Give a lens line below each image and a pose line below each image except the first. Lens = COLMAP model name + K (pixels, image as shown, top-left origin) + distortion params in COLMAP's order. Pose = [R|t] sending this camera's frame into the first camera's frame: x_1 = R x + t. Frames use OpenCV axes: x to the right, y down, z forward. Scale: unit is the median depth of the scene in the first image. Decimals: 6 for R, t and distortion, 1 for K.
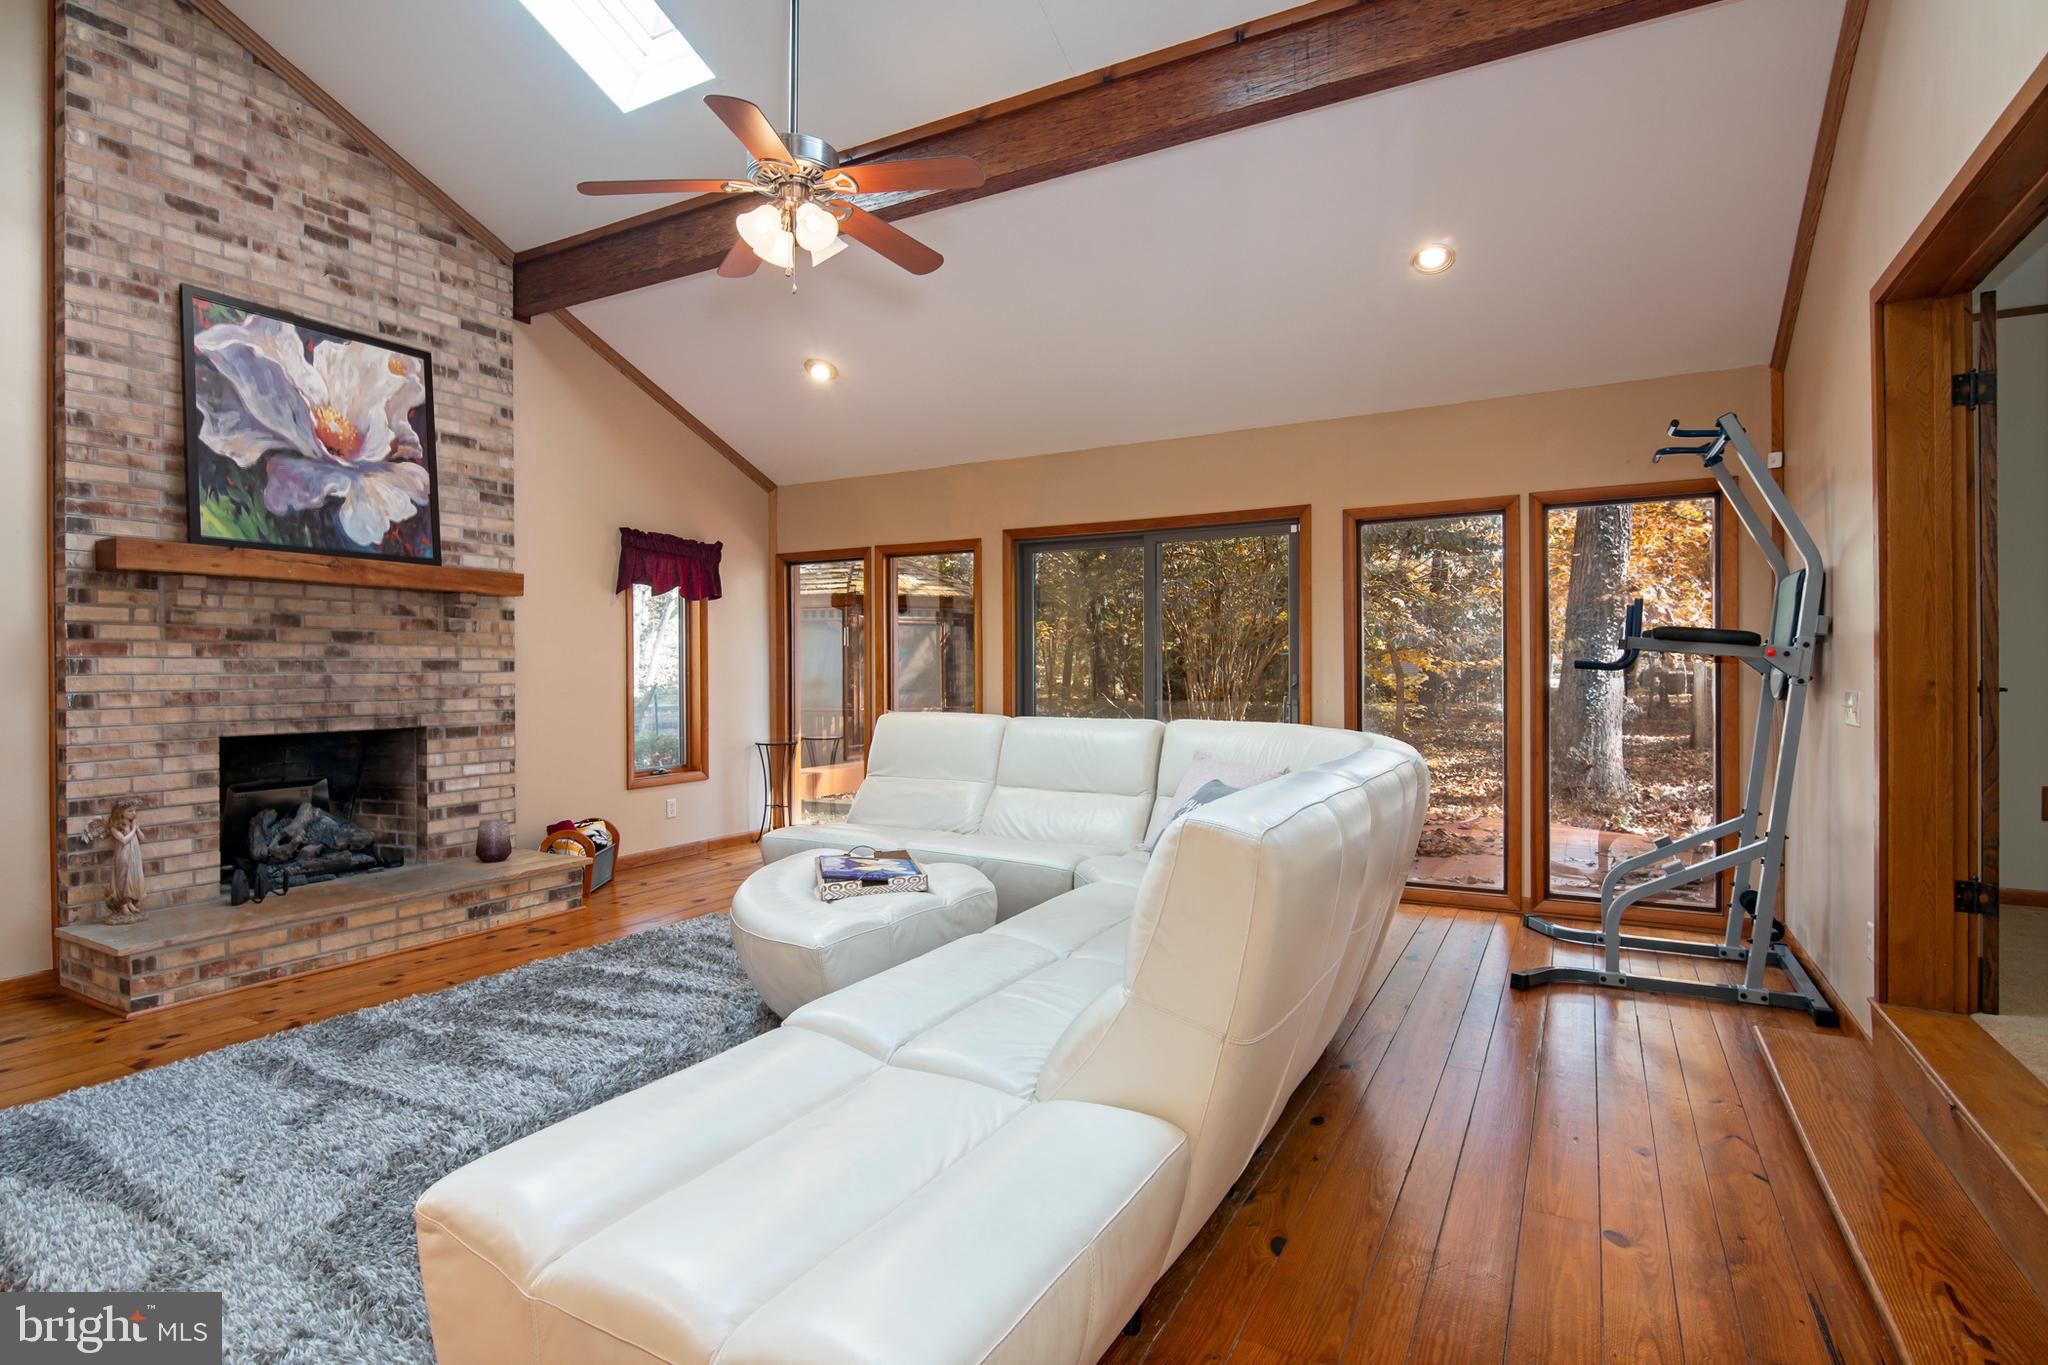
lens RADIAL K [[1023.6, 0, 978.9], [0, 1023.6, 672.9], [0, 0, 1]] dist [0.000038, -0.006251]
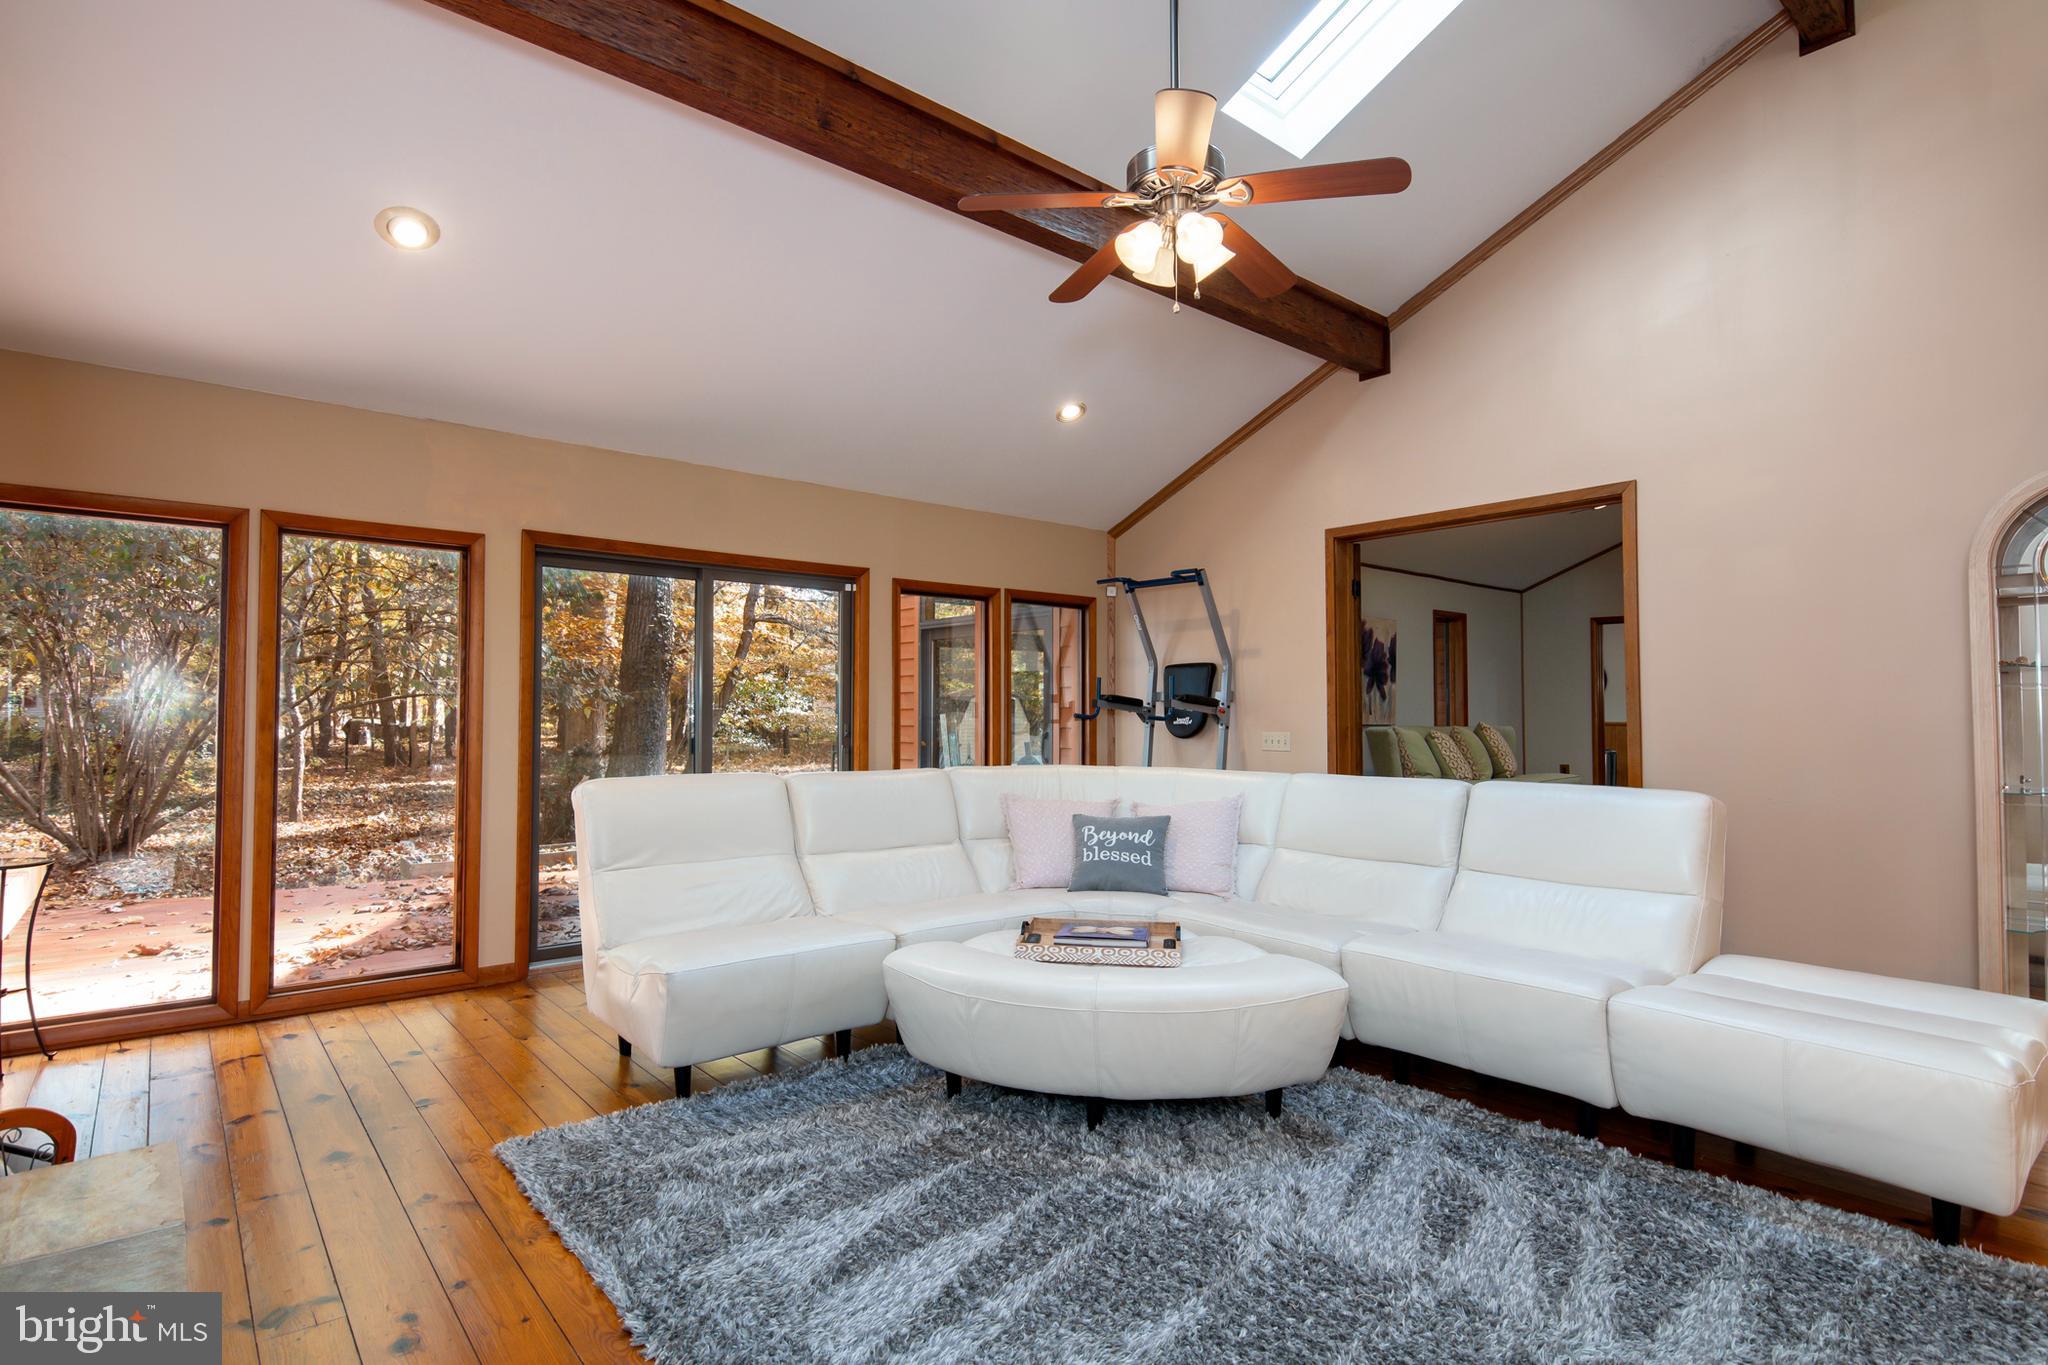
lens RADIAL K [[1023.6, 0, 1006.3], [0, 1023.6, 671.9], [0, 0, 1]] dist [0.000038, -0.006251]
pose [[0.347408, 0.039287, 0.936891, -0.858724], [-0.007755, 0.999208, -0.039024, -0.016368], [-0.937682, 0.006292, 0.347437, 0.642286]]
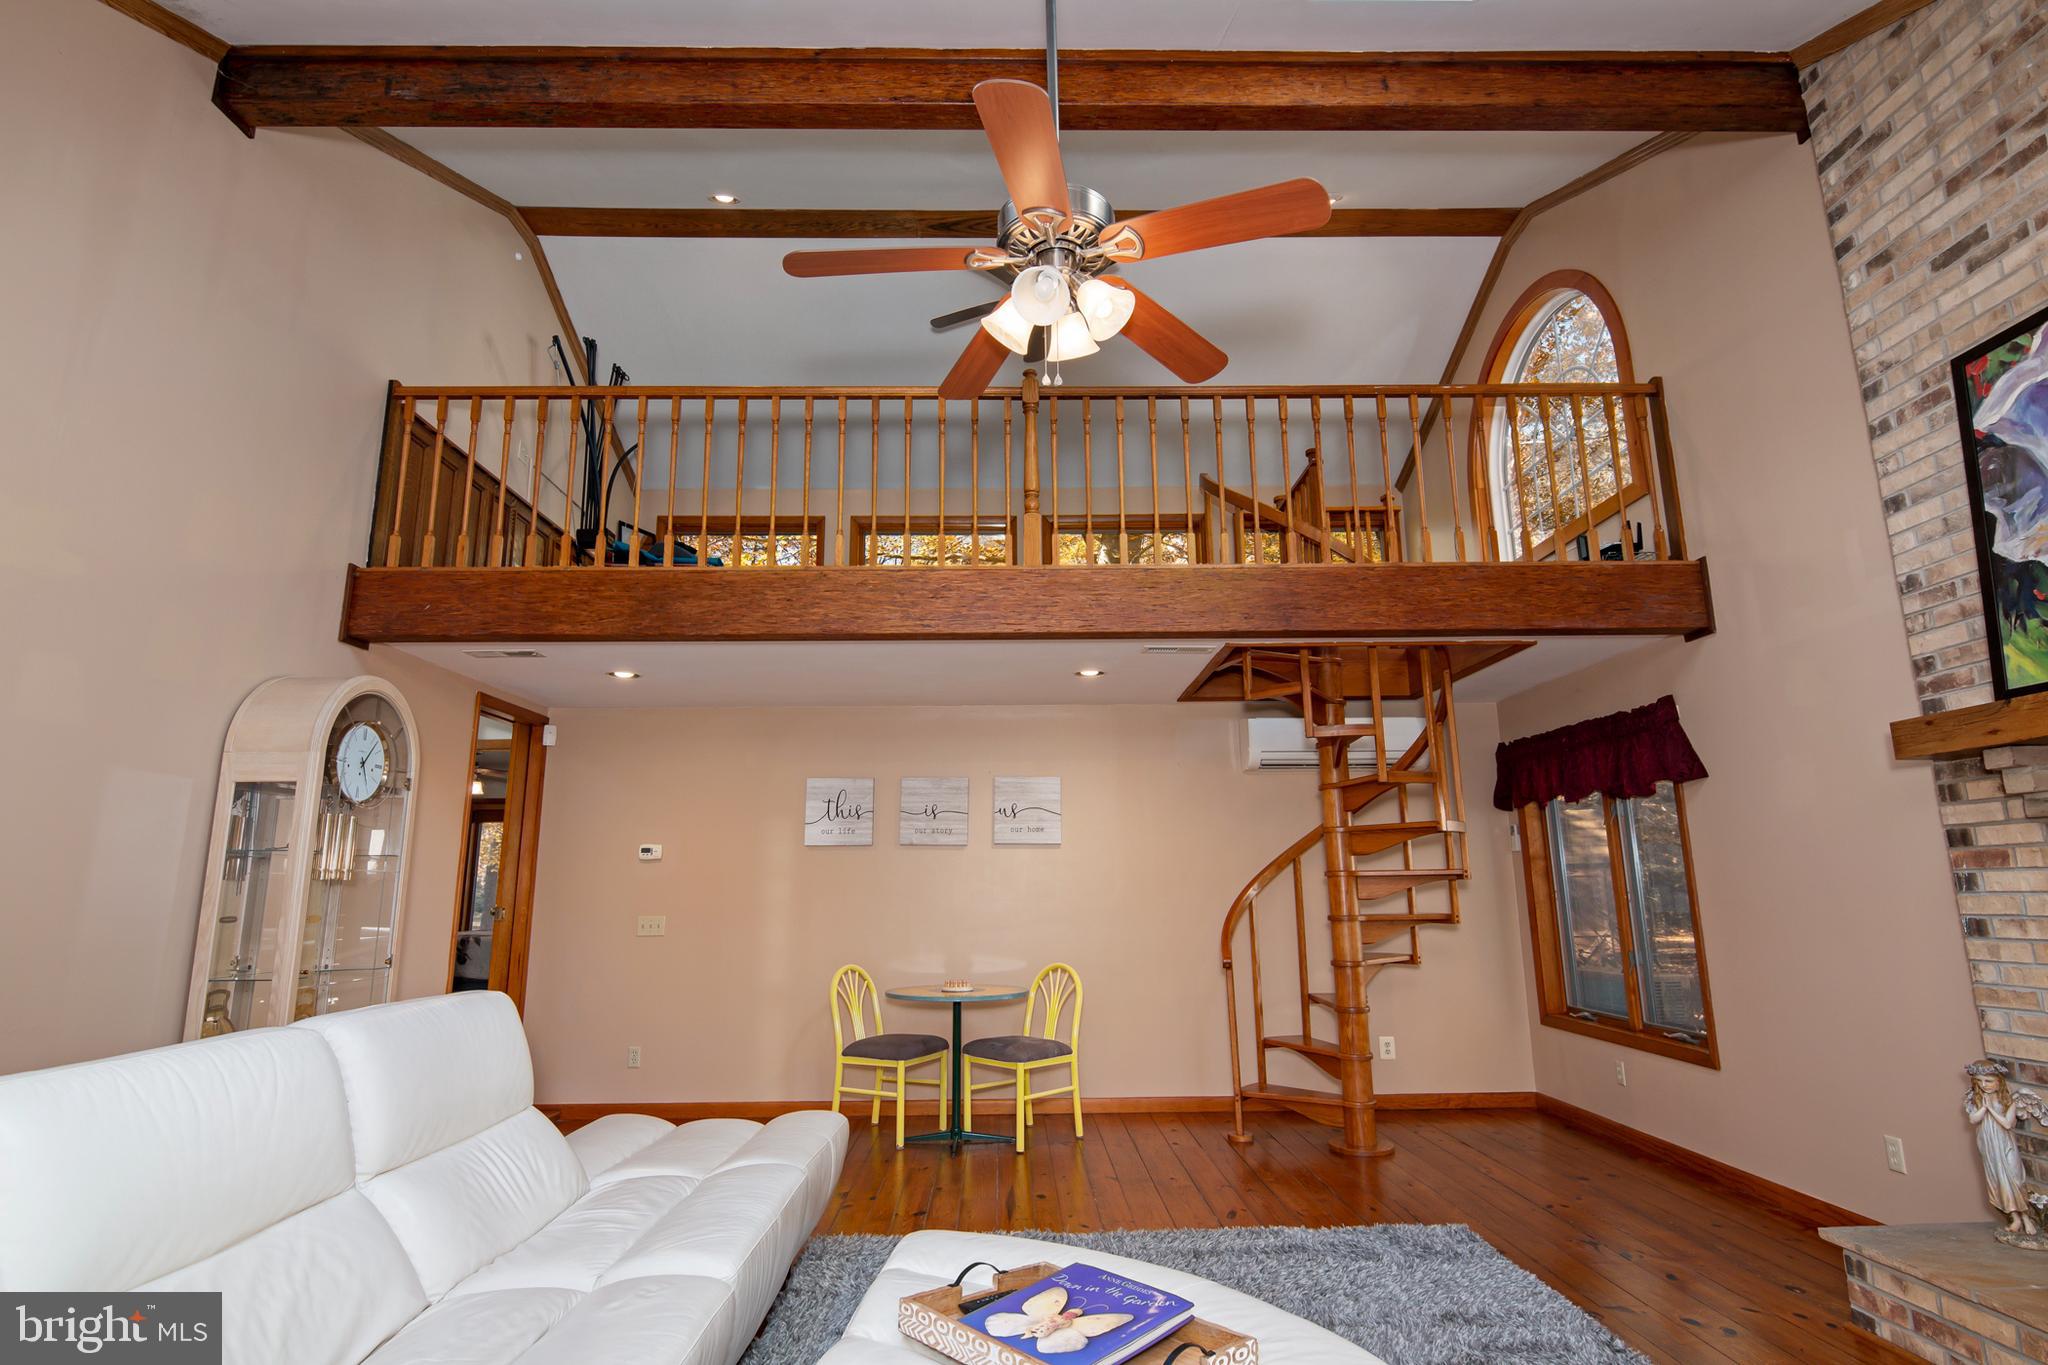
lens RADIAL K [[1023.6, 0, 1028.0], [0, 1023.6, 677.4], [0, 0, 1]] dist [0.000038, -0.006251]
pose [[-0.854867, -0.089791, -0.511019, 0.159209], [0.015817, 0.979944, -0.198646, -0.015965], [0.518607, -0.177899, -0.836301, 1.237340]]
